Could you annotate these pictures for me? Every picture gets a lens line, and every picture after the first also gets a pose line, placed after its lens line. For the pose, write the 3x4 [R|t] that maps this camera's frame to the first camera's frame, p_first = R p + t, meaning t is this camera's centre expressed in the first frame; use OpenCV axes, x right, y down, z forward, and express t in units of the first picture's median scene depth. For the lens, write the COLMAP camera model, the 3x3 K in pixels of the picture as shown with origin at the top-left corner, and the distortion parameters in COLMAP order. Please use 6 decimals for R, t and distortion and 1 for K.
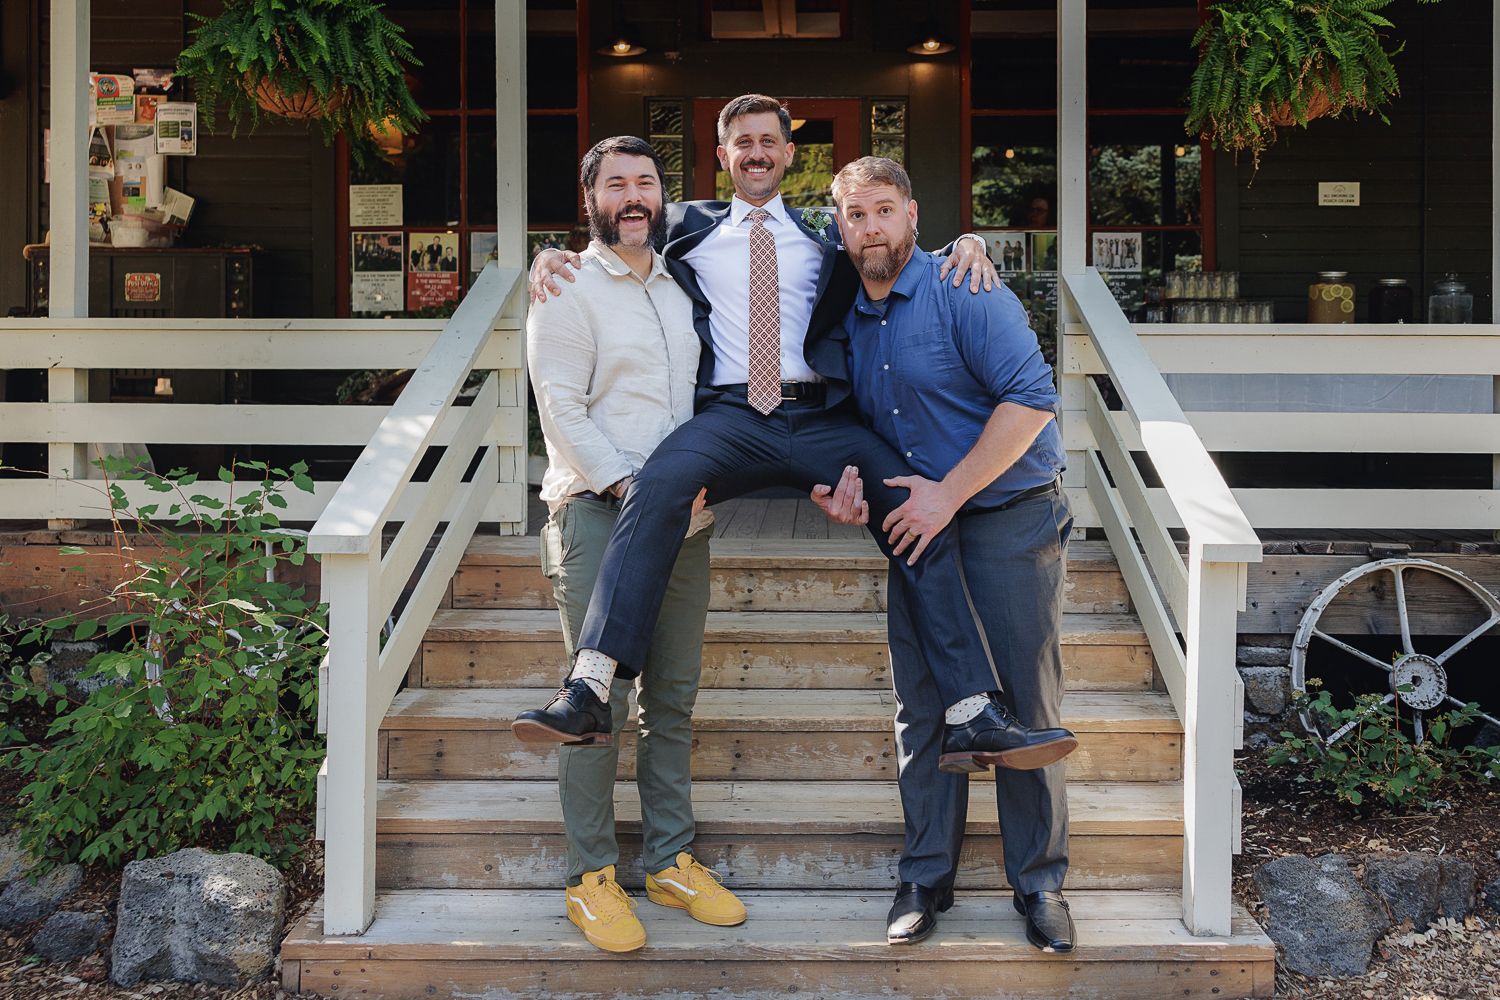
lens RADIAL K [[1242.9, 0, 800.8], [0, 1242.9, 395.9], [0, 0, 1]] dist [0.002244, 0.005609]
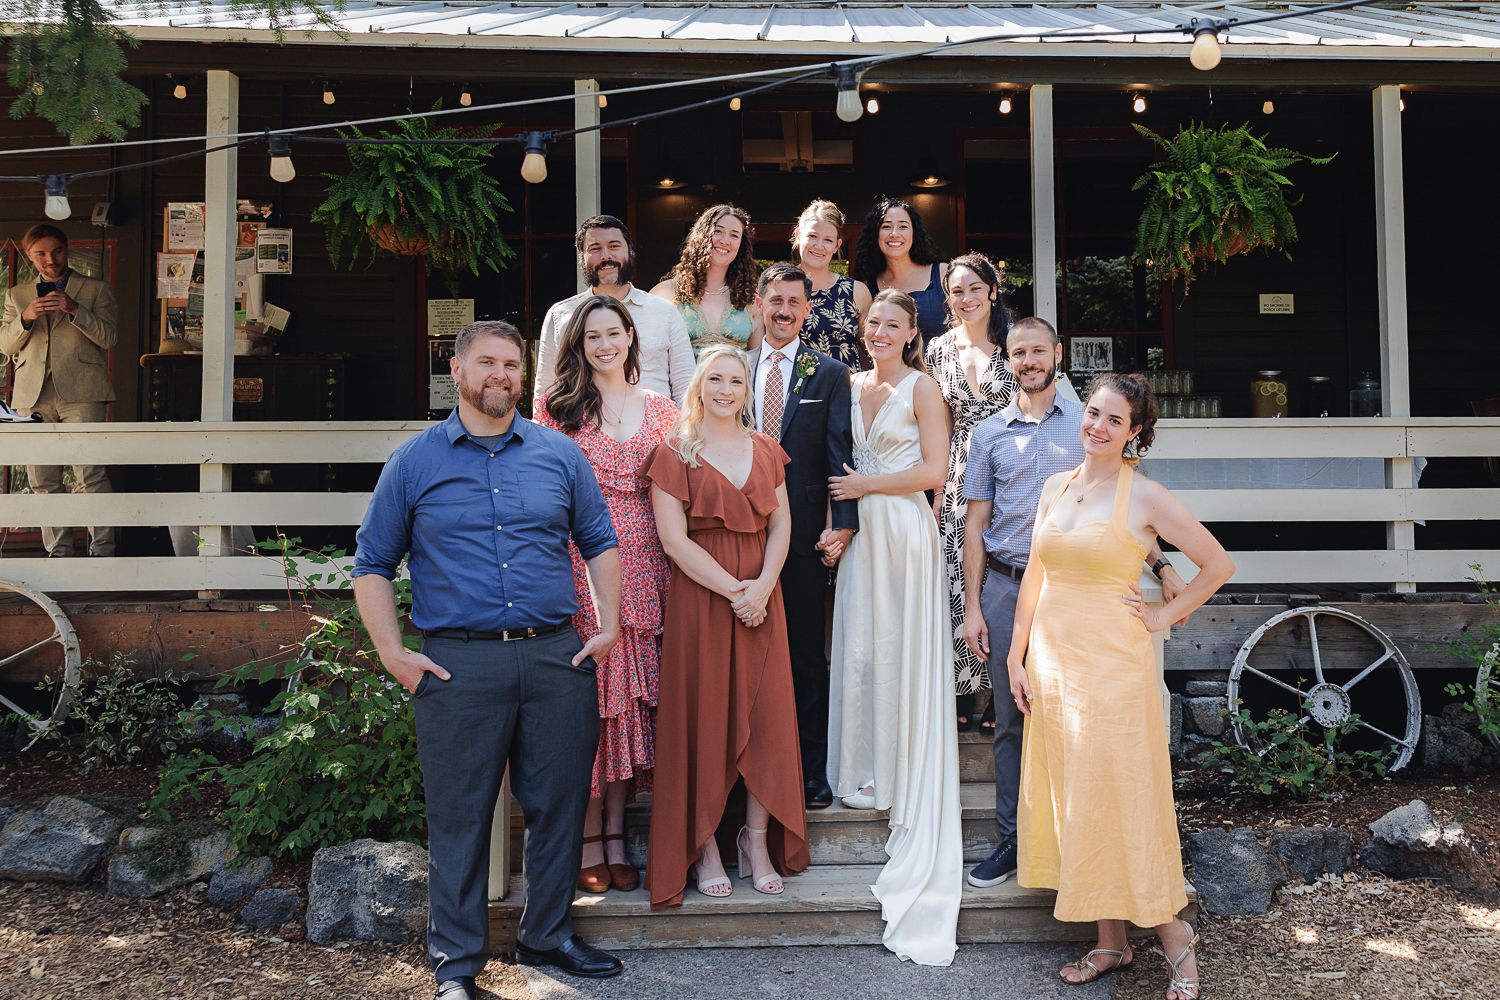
lens RADIAL K [[1184.2, 0, 846.0], [0, 1184.2, 408.8], [0, 0, 1]] dist [0.001370, 0.002876]
pose [[0.999549, -0.008649, 0.028770, -0.016724], [0.010300, 0.998278, -0.057755, -0.003051], [-0.028221, 0.058025, 0.997916, -0.182258]]
